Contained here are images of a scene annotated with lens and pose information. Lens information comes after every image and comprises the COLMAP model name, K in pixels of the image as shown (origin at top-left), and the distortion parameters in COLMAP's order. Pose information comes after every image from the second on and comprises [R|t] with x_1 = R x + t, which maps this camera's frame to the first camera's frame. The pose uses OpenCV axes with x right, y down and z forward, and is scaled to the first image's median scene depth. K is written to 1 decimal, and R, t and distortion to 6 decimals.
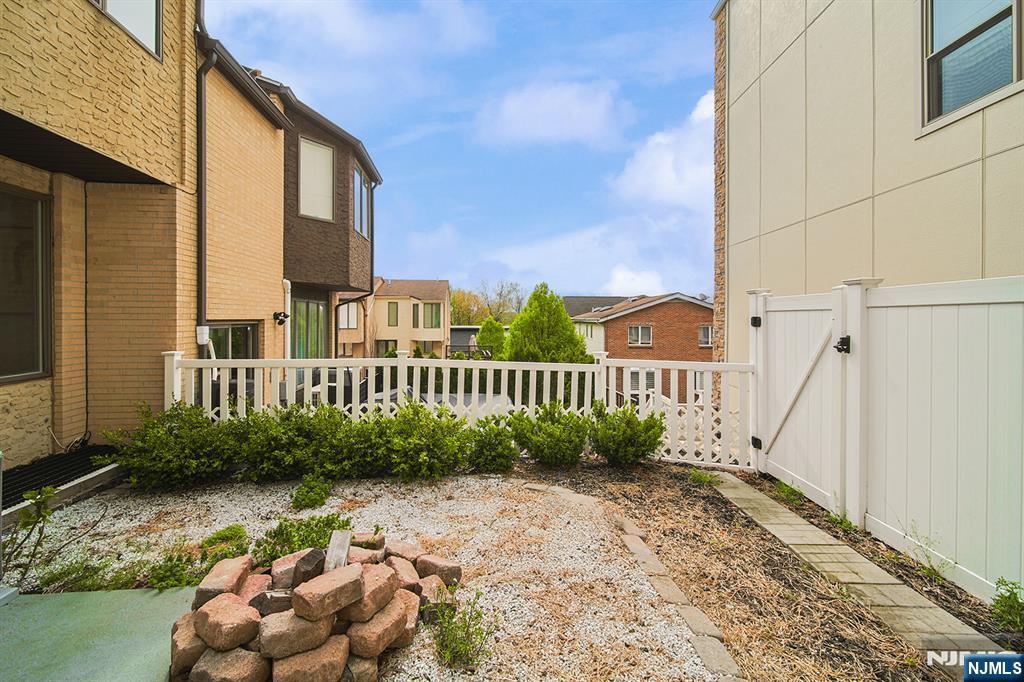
lens RADIAL K [[393.4, 0, 502.1], [0, 393.4, 321.8], [0, 0, 1]] dist [-0.000489, -0.000198]
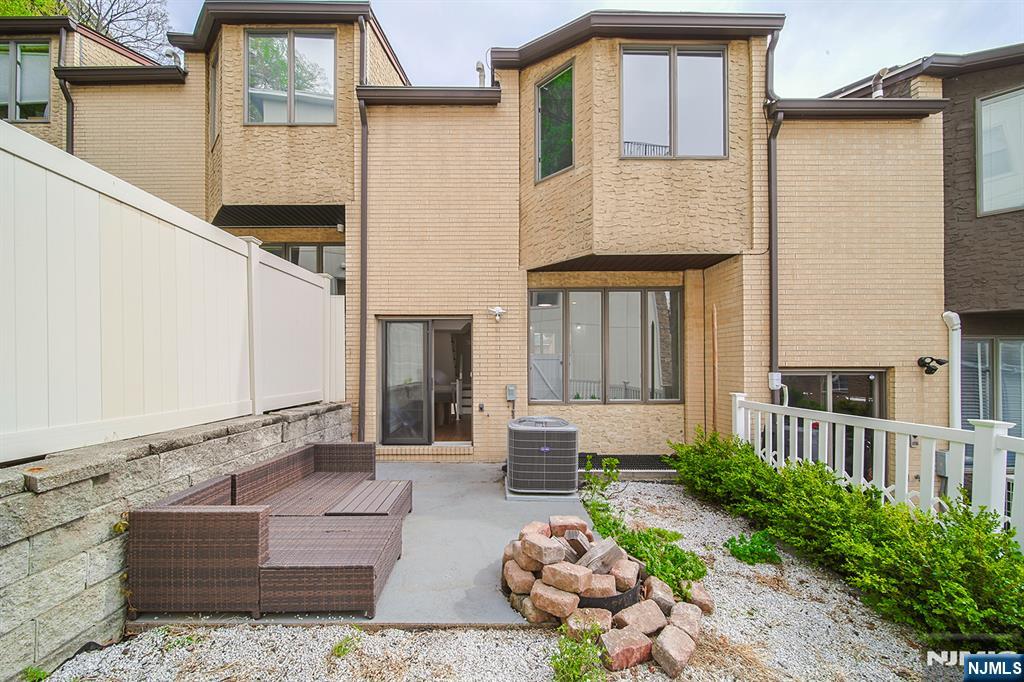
lens RADIAL K [[385.3, 0, 488.6], [0, 385.3, 364.0], [0, 0, 1]] dist [-0.000825, -0.000523]
pose [[-0.104421, -0.009951, -0.994483, 0.363585], [-0.009834, 0.999911, -0.008972, 0.005129], [0.994485, 0.008843, -0.104510, 0.336186]]
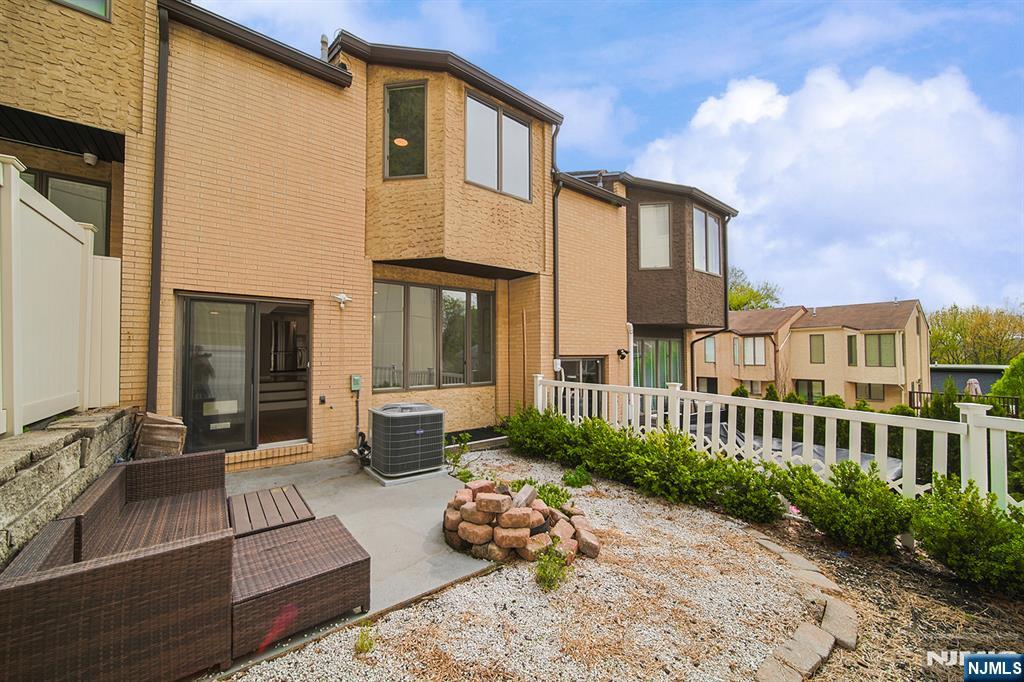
lens RADIAL K [[382.5, 0, 500.8], [0, 382.5, 343.9], [0, 0, 1]] dist [-0.000410, -0.000403]
pose [[0.523556, -0.028569, -0.851512, 0.395549], [-0.003544, 0.999356, -0.035709, 0.005312], [0.851984, 0.021714, 0.523118, 0.032868]]
